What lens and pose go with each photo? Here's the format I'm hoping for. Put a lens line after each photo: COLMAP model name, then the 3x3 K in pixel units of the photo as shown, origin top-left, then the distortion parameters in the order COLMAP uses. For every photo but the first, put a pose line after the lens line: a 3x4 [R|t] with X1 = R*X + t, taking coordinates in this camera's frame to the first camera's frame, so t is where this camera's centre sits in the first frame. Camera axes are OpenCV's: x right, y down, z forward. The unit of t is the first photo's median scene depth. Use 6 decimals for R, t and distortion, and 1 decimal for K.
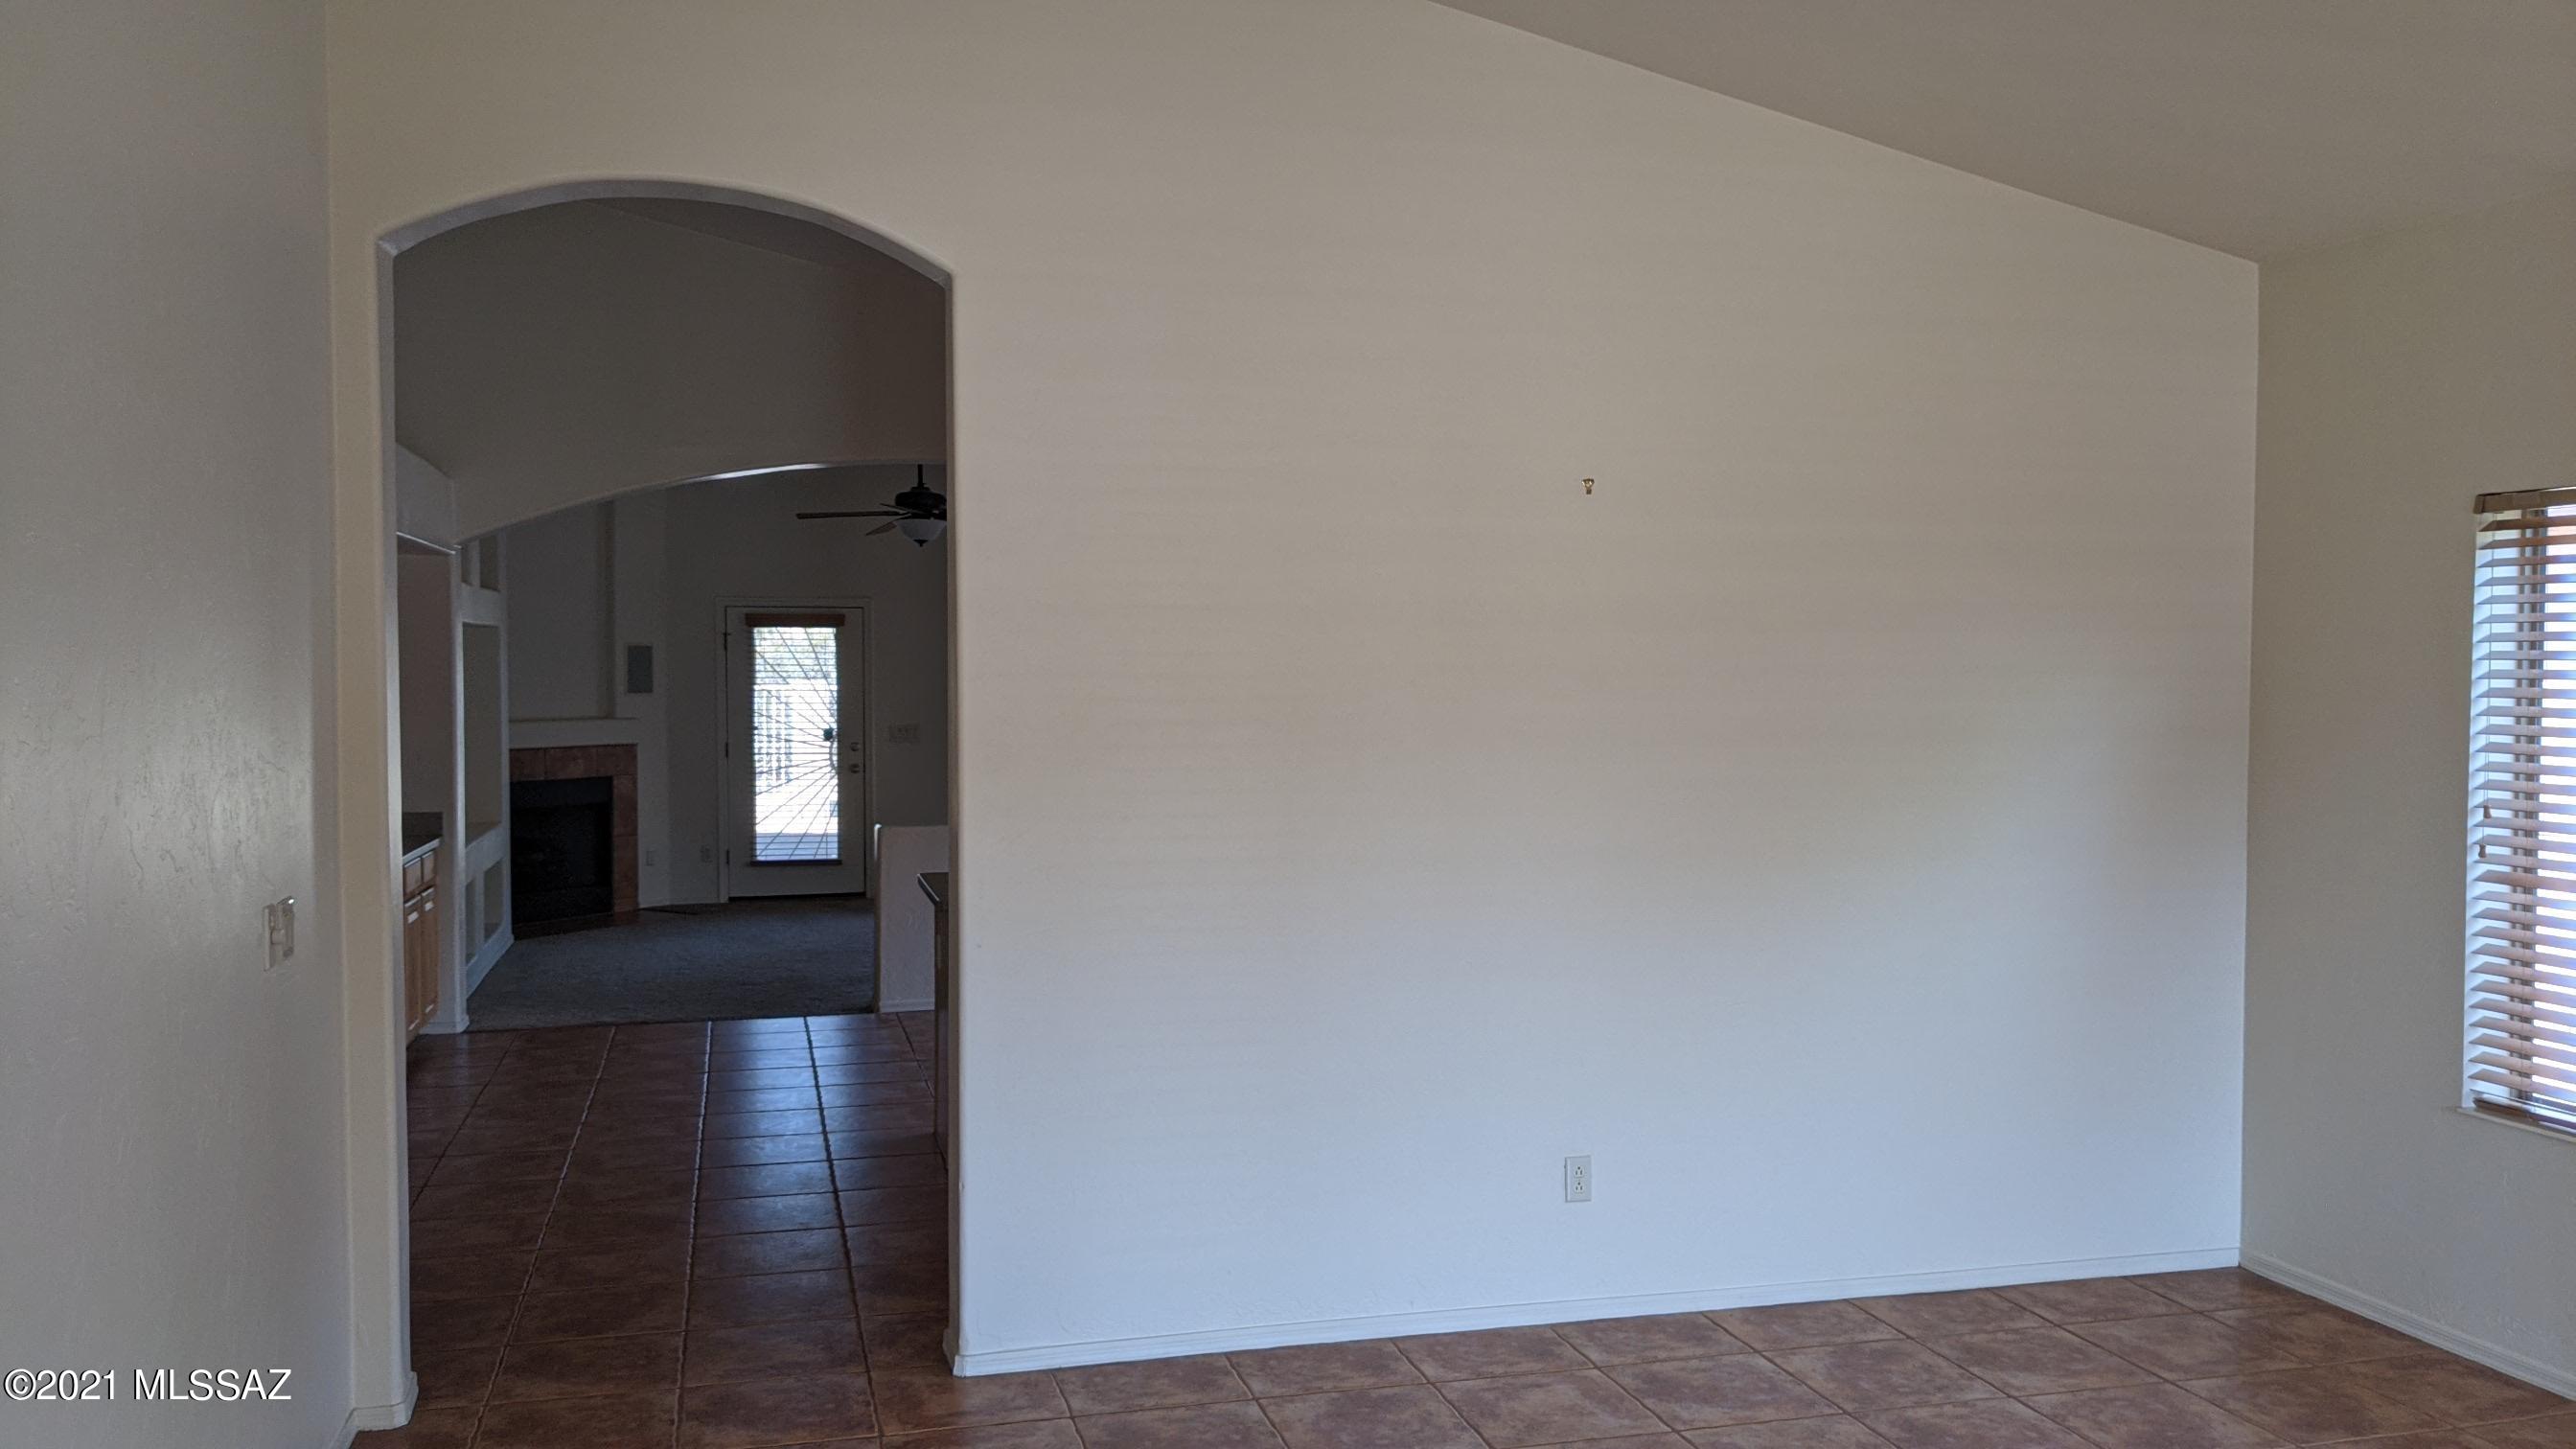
lens RADIAL K [[2022.0, 0, 1290.2], [0, 2022.0, 726.9], [0, 0, 1]] dist [0.066080, -0.098851]
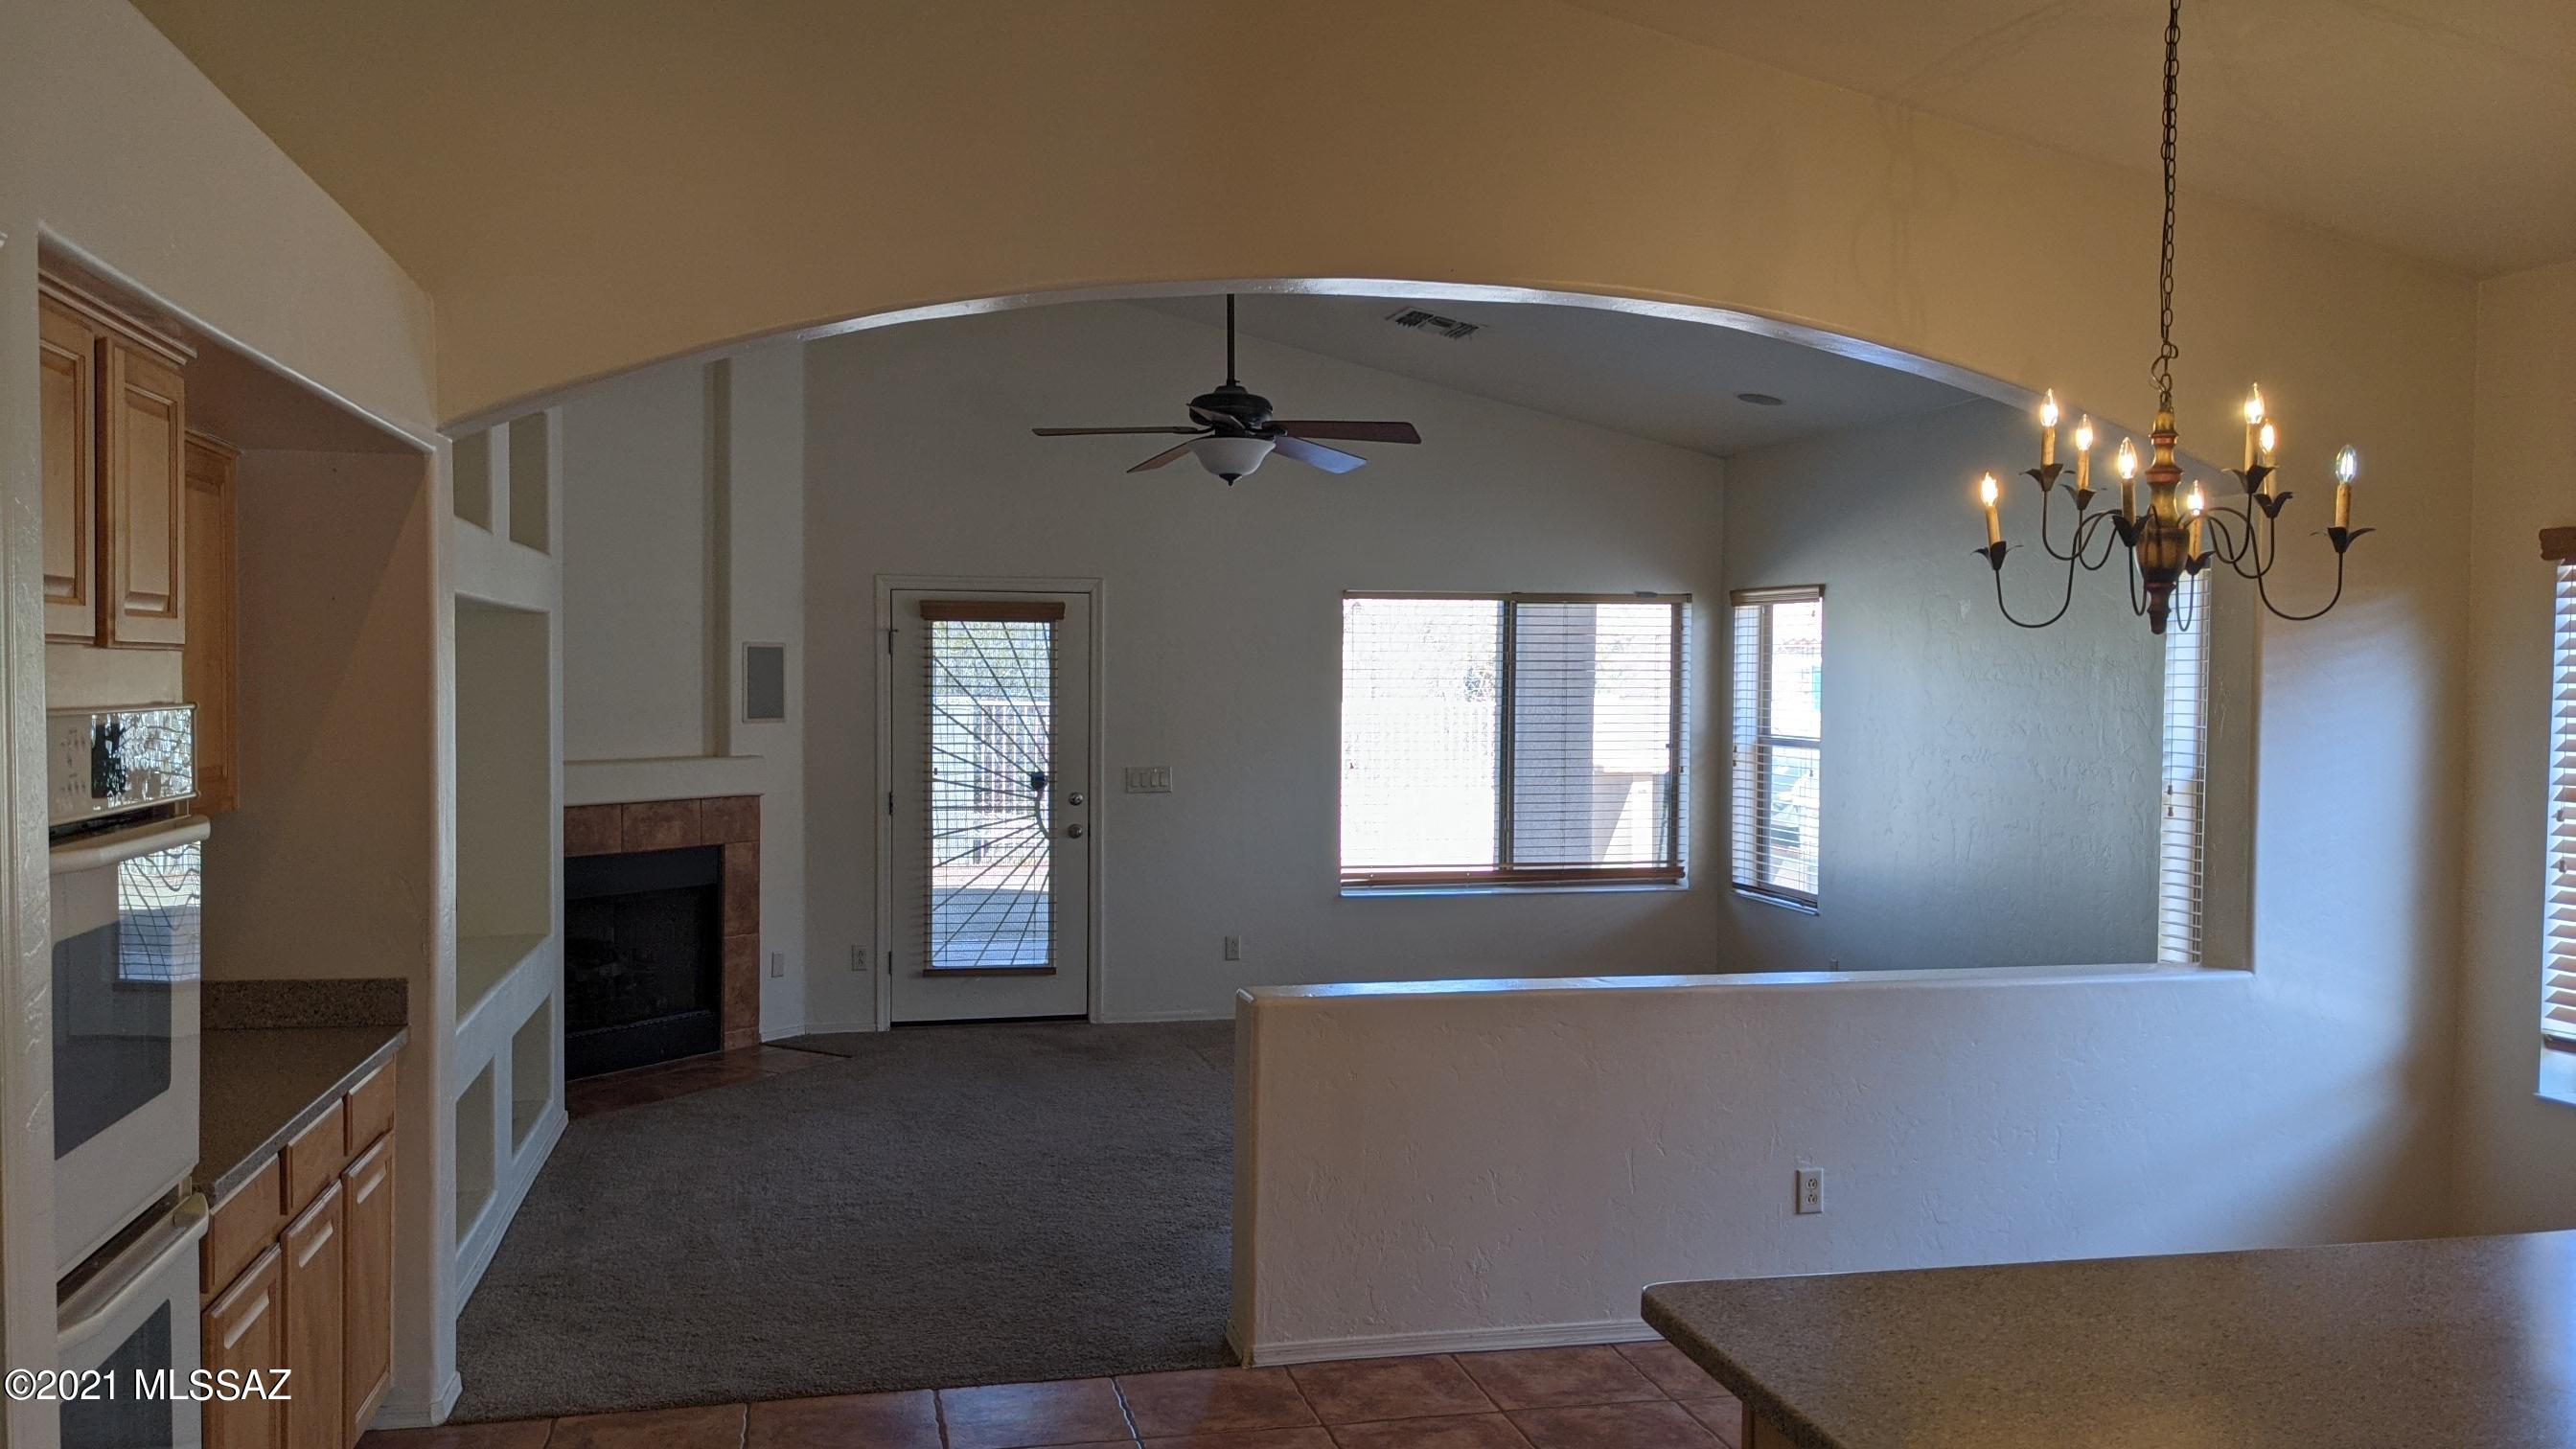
lens RADIAL K [[2022.0, 0, 1307.9], [0, 2022.0, 728.8], [0, 0, 1]] dist [0.066080, -0.098851]
pose [[0.999607, 0.005810, -0.027414, -0.124309], [-0.006089, 0.999930, -0.010135, -0.007755], [0.027353, 0.010298, 0.999573, 0.341942]]
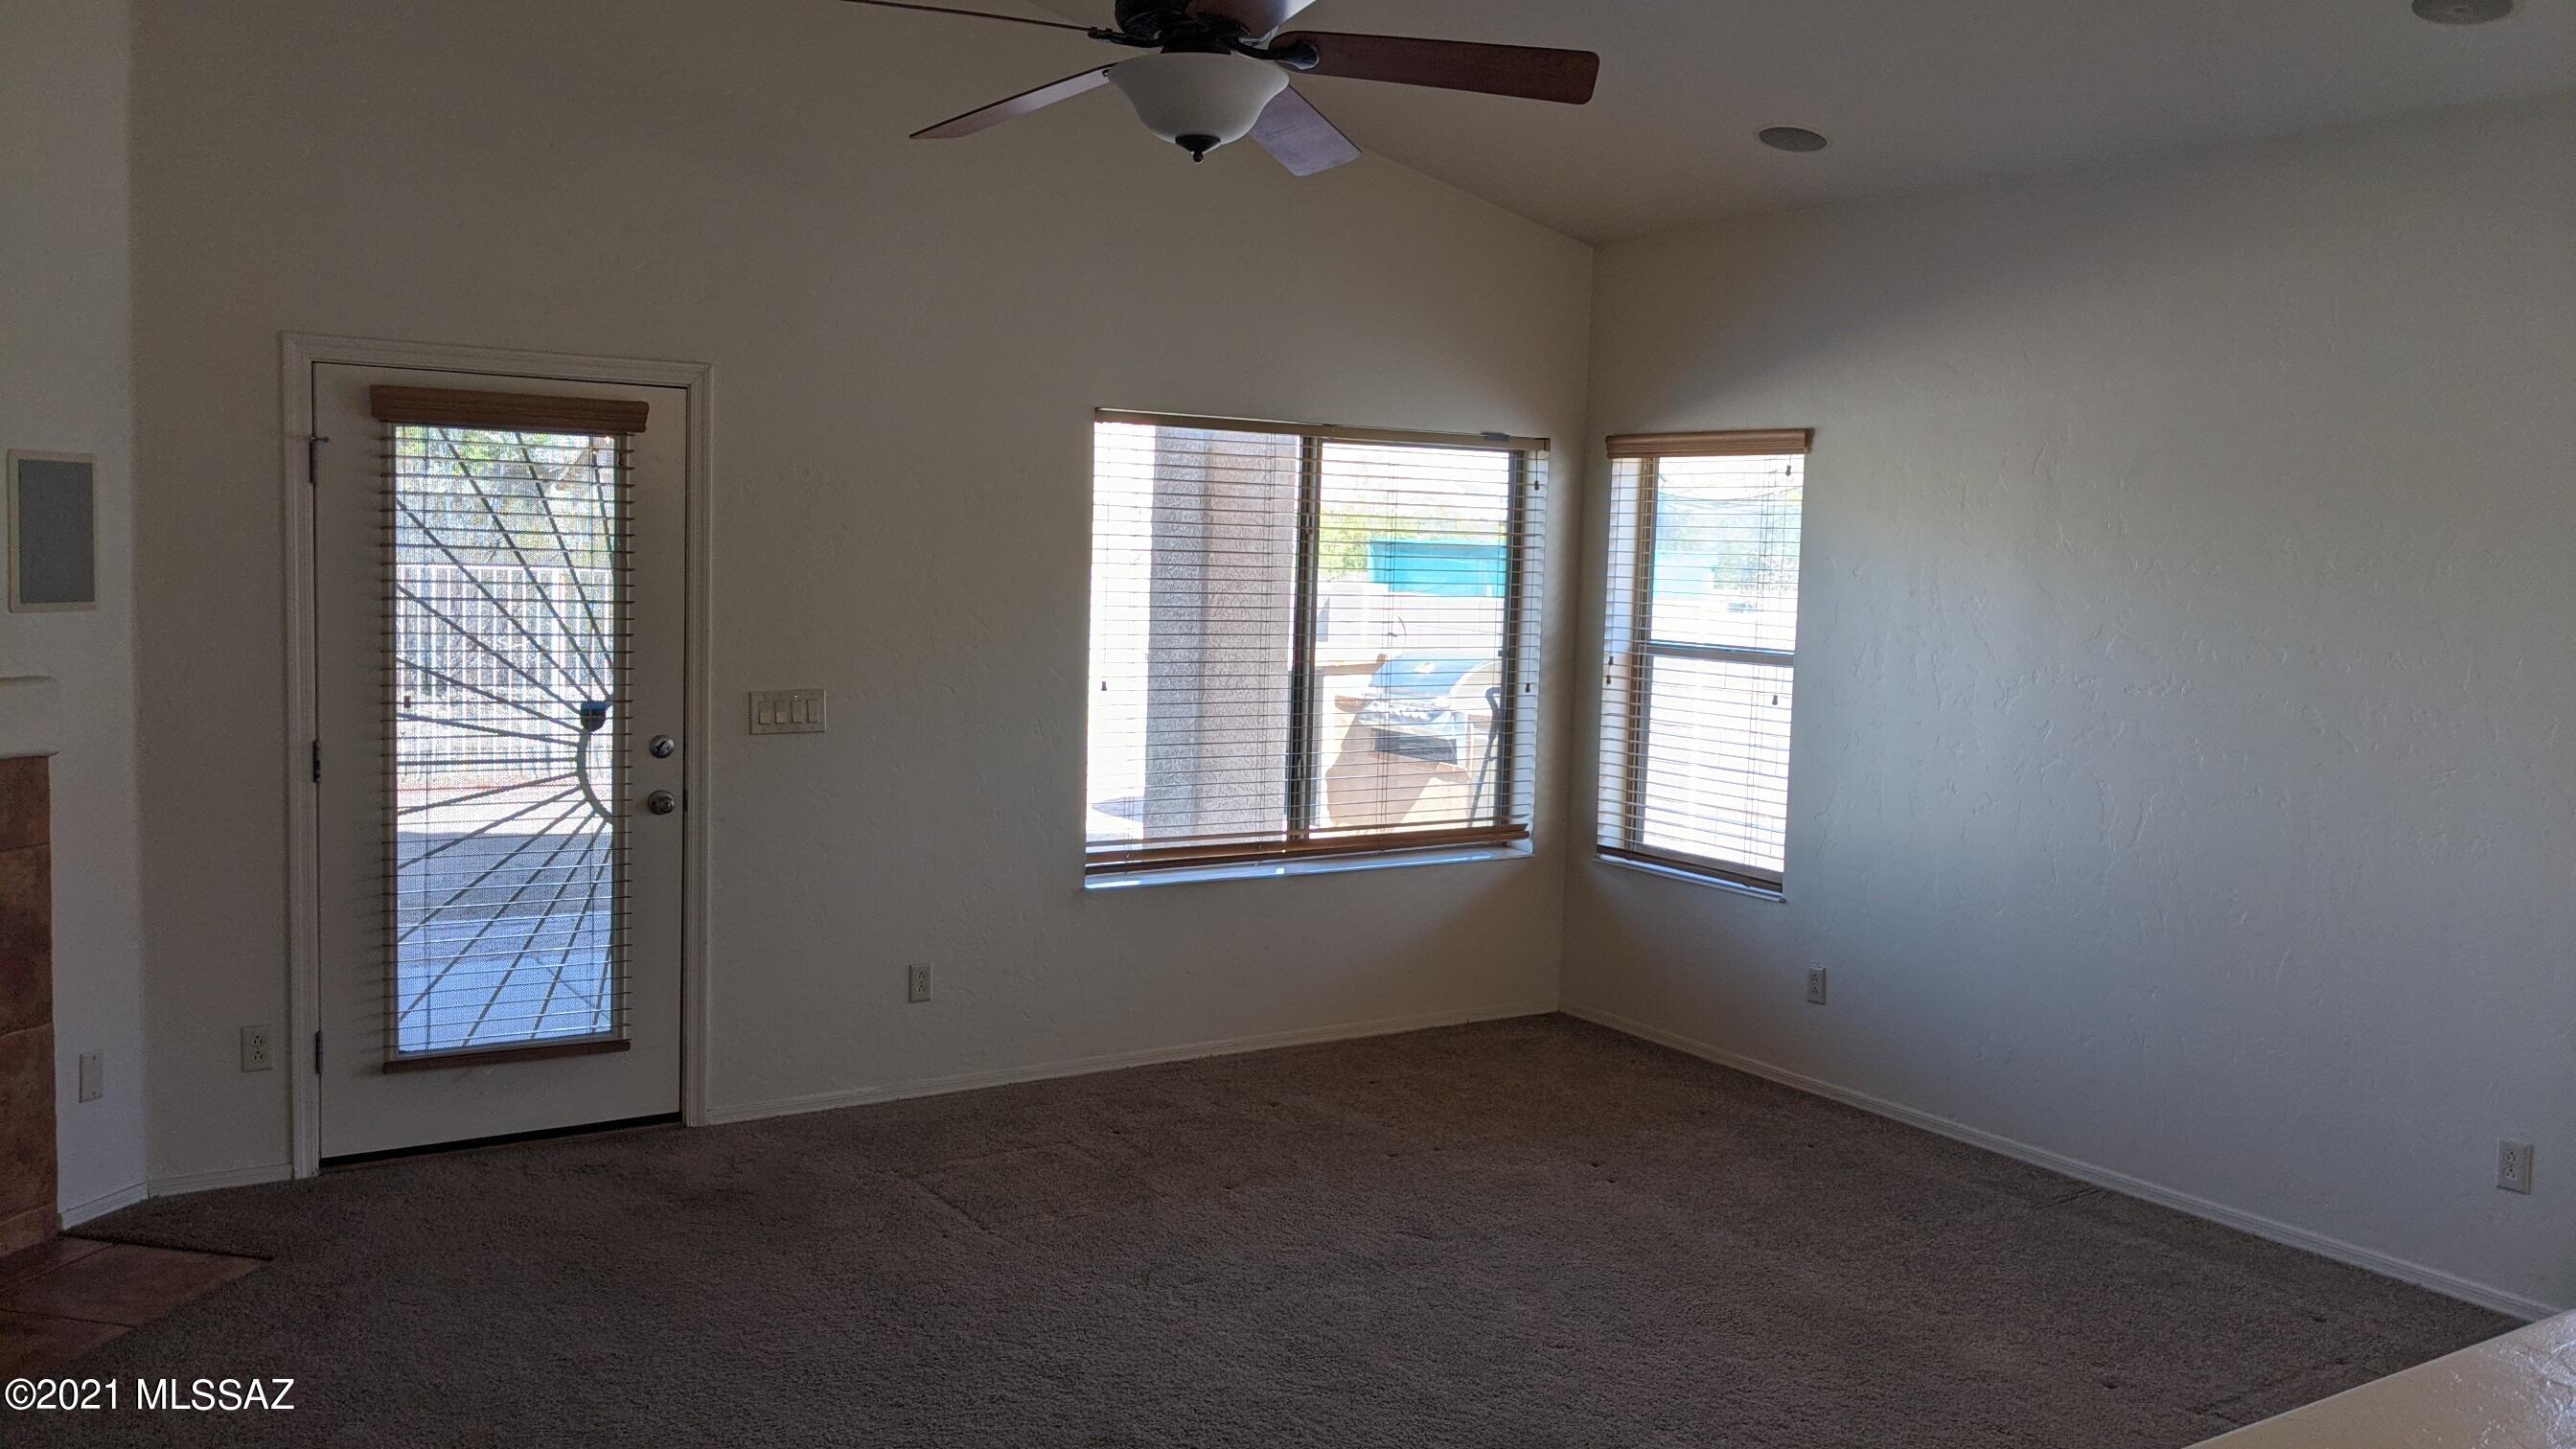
lens RADIAL K [[2022.0, 0, 1302.7], [0, 2022.0, 720.3], [0, 0, 1]] dist [0.066080, -0.098851]
pose [[0.949433, 0.000797, 0.313968, -0.230800], [-0.016690, 0.998711, 0.047936, -0.017177], [-0.313525, -0.050752, 0.948223, 0.615884]]
